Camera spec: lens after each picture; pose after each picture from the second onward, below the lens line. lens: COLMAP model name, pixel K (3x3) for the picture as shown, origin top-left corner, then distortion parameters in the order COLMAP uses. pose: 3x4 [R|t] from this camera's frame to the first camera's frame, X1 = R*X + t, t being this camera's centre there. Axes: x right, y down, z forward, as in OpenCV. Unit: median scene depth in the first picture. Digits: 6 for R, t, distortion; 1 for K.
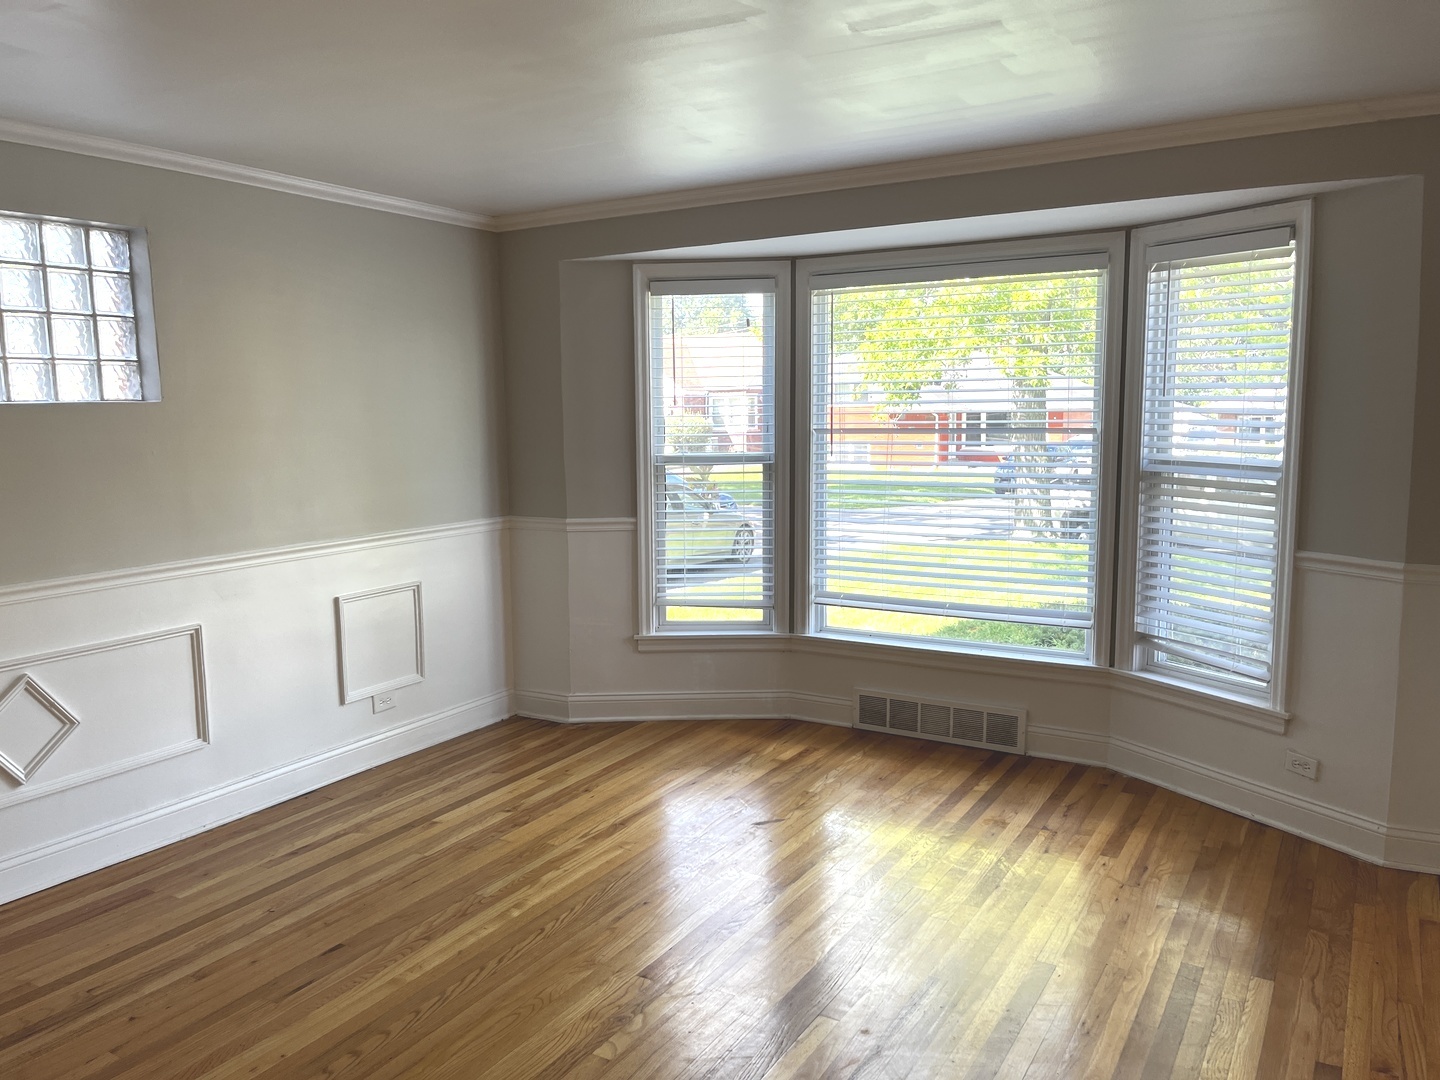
lens RADIAL K [[1089.8, 0, 715.9], [0, 1089.8, 539.5], [0, 0, 1]] dist [-0.003957, -0.007441]
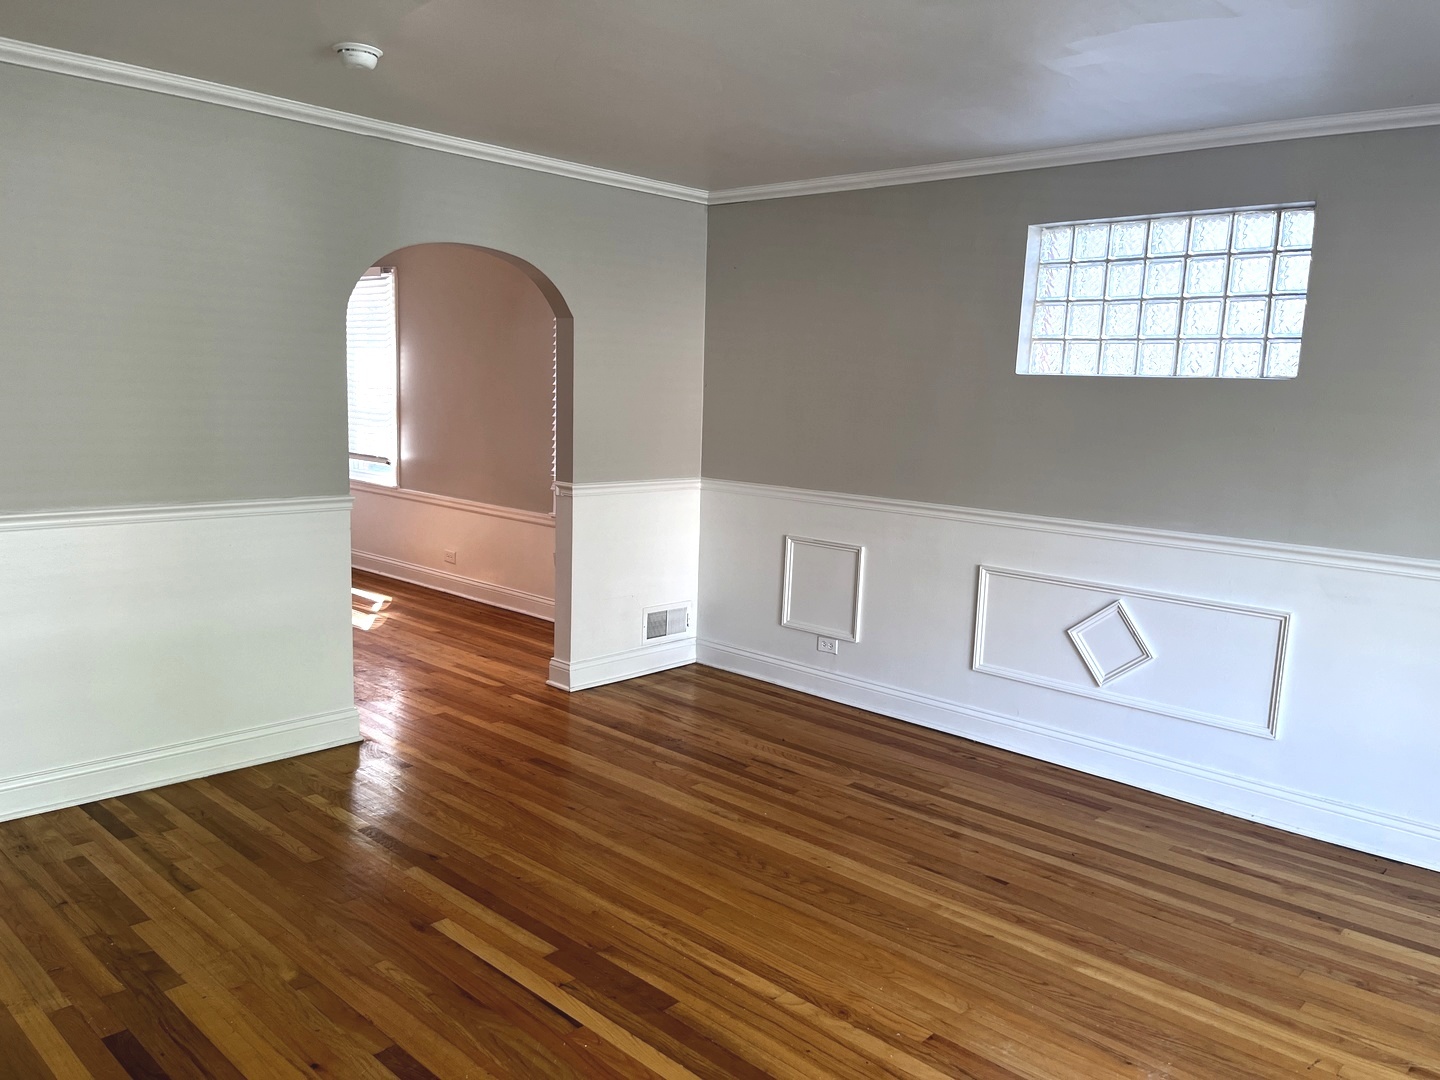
lens RADIAL K [[1089.8, 0, 716.1], [0, 1089.8, 543.2], [0, 0, 1]] dist [-0.003957, -0.007441]
pose [[-0.218739, 0.146594, -0.964709, 0.587387], [-0.154716, 0.970934, 0.182620, -0.084138], [0.963440, 0.189202, -0.189701, 0.736169]]
